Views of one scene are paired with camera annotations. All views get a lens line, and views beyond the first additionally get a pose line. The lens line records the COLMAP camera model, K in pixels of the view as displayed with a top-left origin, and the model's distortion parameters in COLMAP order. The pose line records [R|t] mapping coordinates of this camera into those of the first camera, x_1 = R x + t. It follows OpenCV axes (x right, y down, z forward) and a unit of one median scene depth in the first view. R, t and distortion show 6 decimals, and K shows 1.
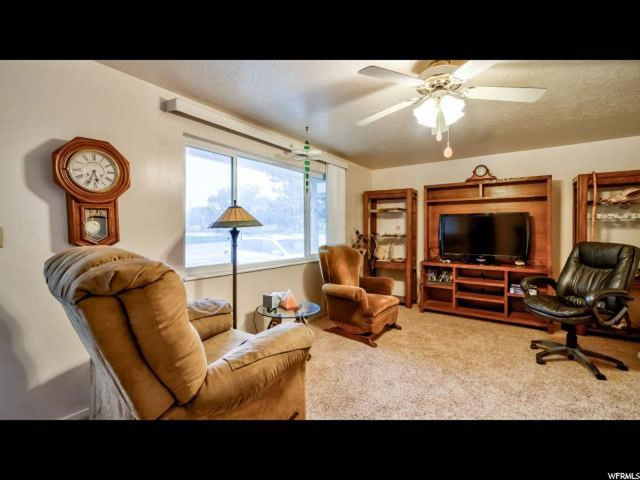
lens RADIAL K [[297.3, 0, 320.0], [0, 297.3, 240.0], [0, 0, 1]] dist [-0.000047, 0.000016]
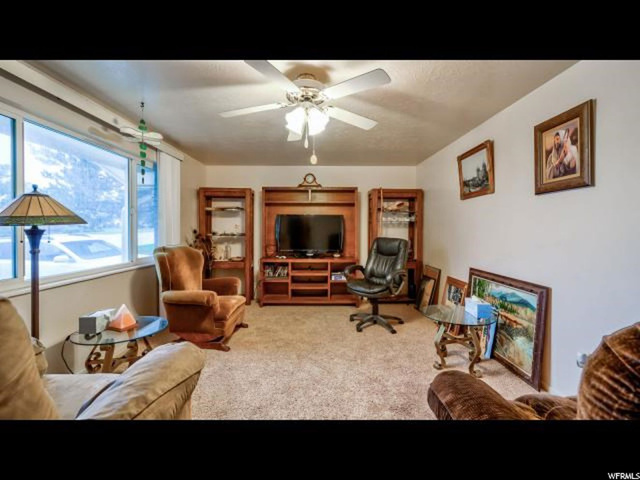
lens RADIAL K [[289.0, 0, 320.0], [0, 289.0, 240.0], [0, 0, 1]] dist [0.000988, 0.000069]
pose [[0.806273, -0.022273, 0.591124, -0.119493], [0.019019, 0.999750, 0.011728, -0.003183], [-0.591238, 0.001787, 0.806495, 0.067605]]
